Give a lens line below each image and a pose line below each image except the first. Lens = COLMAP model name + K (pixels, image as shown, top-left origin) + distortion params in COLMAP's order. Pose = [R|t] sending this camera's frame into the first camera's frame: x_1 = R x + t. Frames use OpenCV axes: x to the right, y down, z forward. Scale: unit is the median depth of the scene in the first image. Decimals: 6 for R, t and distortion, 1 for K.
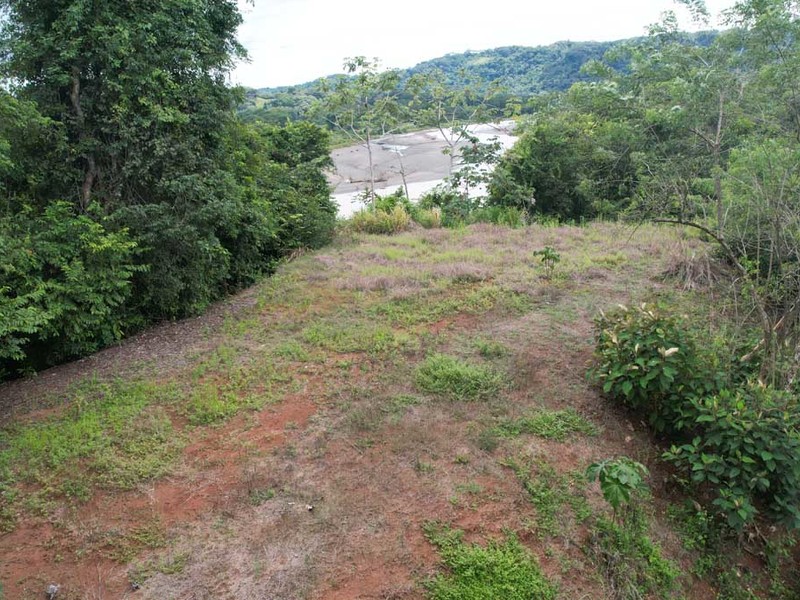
lens RADIAL K [[676.7, 0, 402.6], [0, 676.7, 308.2], [0, 0, 1]] dist [-0.064307, 0.040393]
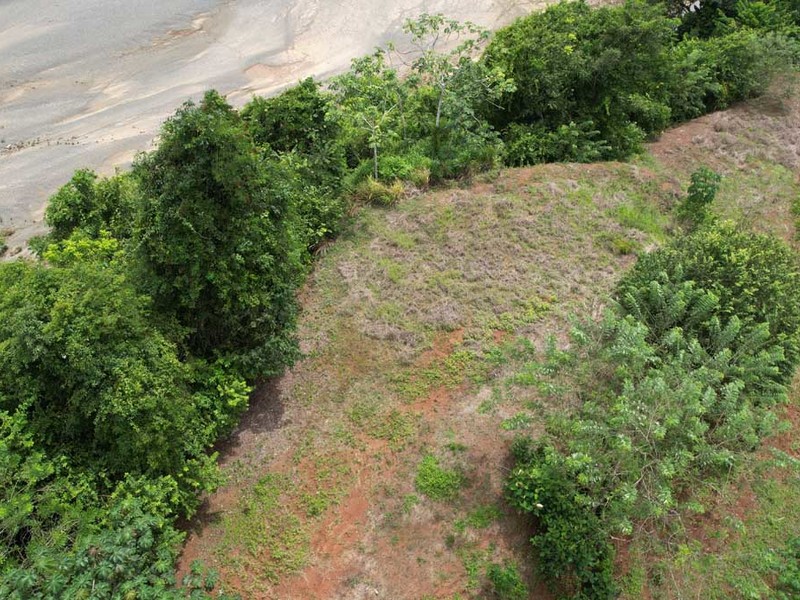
lens RADIAL K [[676.7, 0, 404.2], [0, 676.7, 301.9], [0, 0, 1]] dist [-0.064307, 0.040393]
pose [[0.999236, 0.000366, 0.039090, -0.063939], [-0.020218, 0.860656, 0.508786, -0.918791], [-0.033457, -0.509187, 0.860005, -0.282678]]
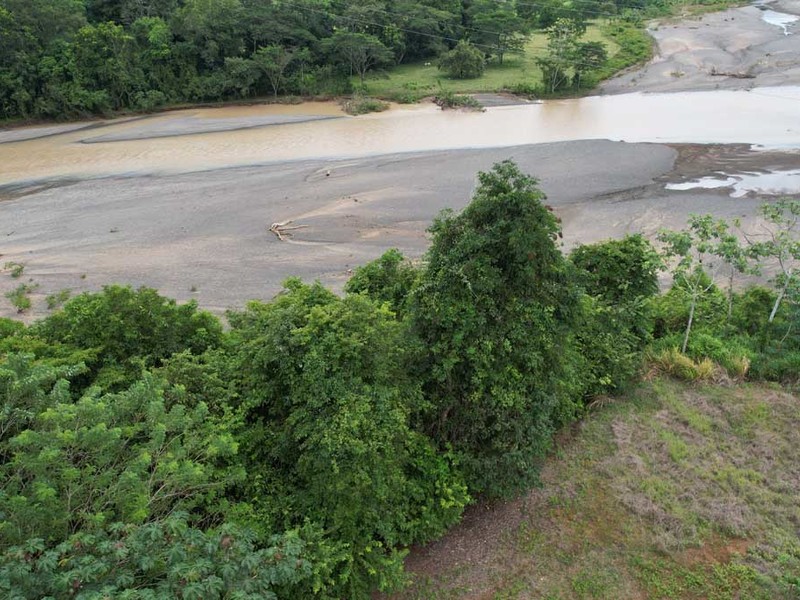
lens RADIAL K [[676.7, 0, 406.8], [0, 676.7, 303.2], [0, 0, 1]] dist [-0.064307, 0.040393]
pose [[0.881132, 0.249351, -0.401783, -0.033318], [-0.153077, 0.954329, 0.256562, -0.676575], [0.447407, -0.164562, 0.879060, -0.210353]]
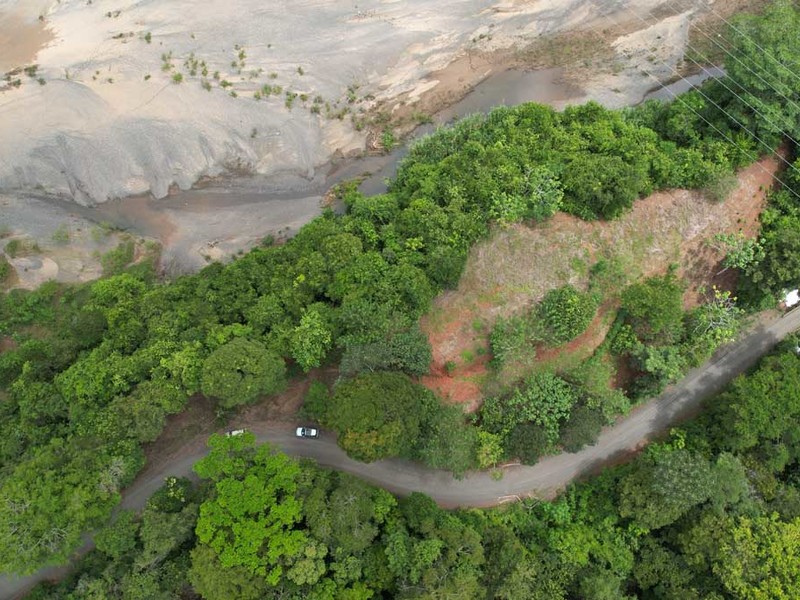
lens RADIAL K [[676.7, 0, 406.2], [0, 676.7, 295.2], [0, 0, 1]] dist [-0.064307, 0.040393]
pose [[0.928961, 0.366812, -0.049809, -0.316521], [-0.095144, 0.366626, 0.925491, -5.342776], [0.357742, -0.855006, 0.375481, -1.486321]]
